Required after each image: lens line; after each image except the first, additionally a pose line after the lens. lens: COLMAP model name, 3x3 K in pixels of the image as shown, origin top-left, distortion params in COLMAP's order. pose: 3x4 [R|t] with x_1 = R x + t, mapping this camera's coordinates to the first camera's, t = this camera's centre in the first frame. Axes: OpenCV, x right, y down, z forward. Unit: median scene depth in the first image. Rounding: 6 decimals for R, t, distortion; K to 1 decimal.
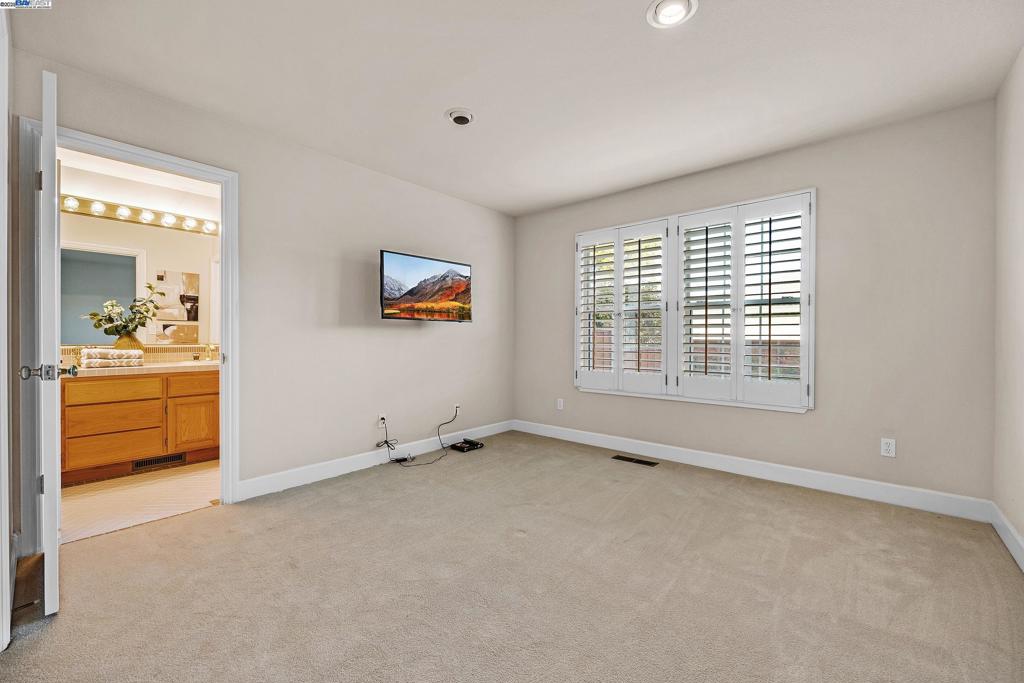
lens RADIAL K [[413.1, 0, 512.0], [0, 413.1, 341.5], [0, 0, 1]] dist [-0.000923, -0.000239]
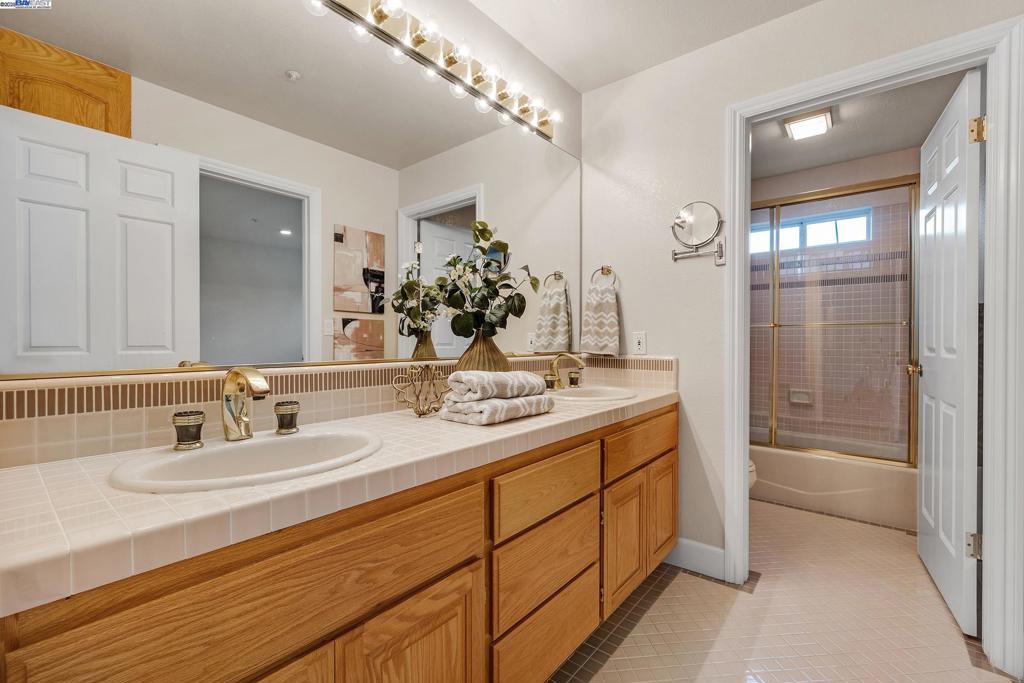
lens RADIAL K [[439.3, 0, 512.0], [0, 439.3, 341.5], [0, 0, 1]] dist [-0.000164, -0.000034]
pose [[0.999339, -0.004355, 0.036089, -0.624909], [0.004496, 0.999983, -0.003812, -0.005419], [-0.036072, 0.003972, 0.999341, 0.372446]]
